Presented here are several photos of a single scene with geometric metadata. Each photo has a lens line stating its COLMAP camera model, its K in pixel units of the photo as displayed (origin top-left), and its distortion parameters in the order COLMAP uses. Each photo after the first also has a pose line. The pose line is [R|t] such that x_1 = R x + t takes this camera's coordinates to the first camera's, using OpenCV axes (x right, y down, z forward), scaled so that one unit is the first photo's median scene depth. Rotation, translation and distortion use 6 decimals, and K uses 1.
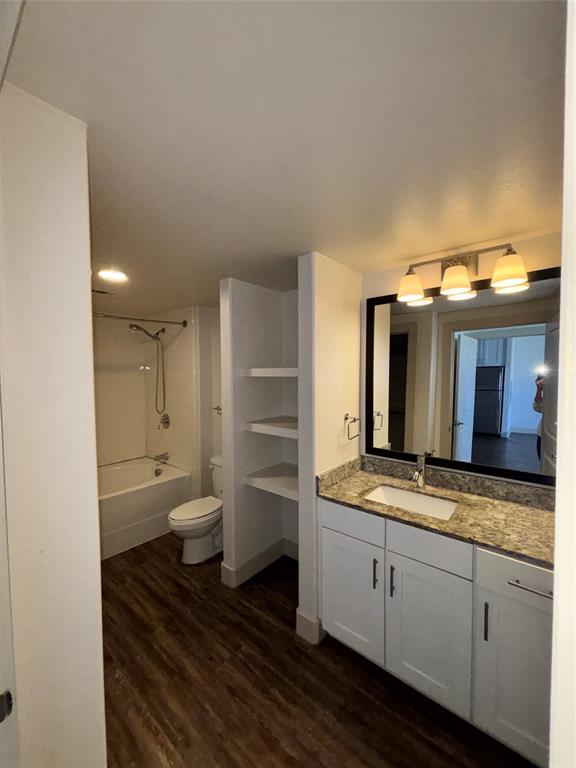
lens RADIAL K [[308.2, 0, 287.7], [0, 308.2, 388.6], [0, 0, 1]] dist [0.000556, -0.000579]
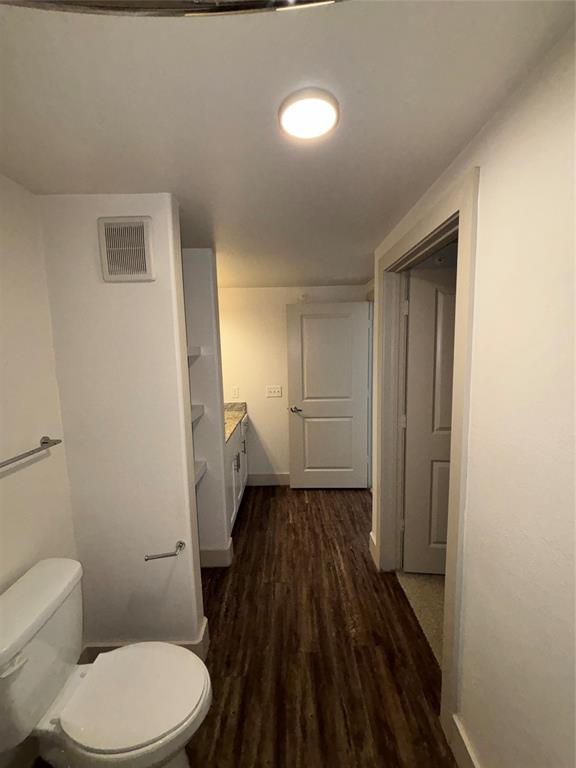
lens RADIAL K [[308.2, 0, 286.8], [0, 308.2, 384.6], [0, 0, 1]] dist [0.000556, -0.000579]
pose [[-0.640727, -0.074197, 0.764175, -1.117528], [0.058977, 0.987622, 0.145341, -0.093751], [-0.765500, 0.138193, -0.628420, 1.669014]]
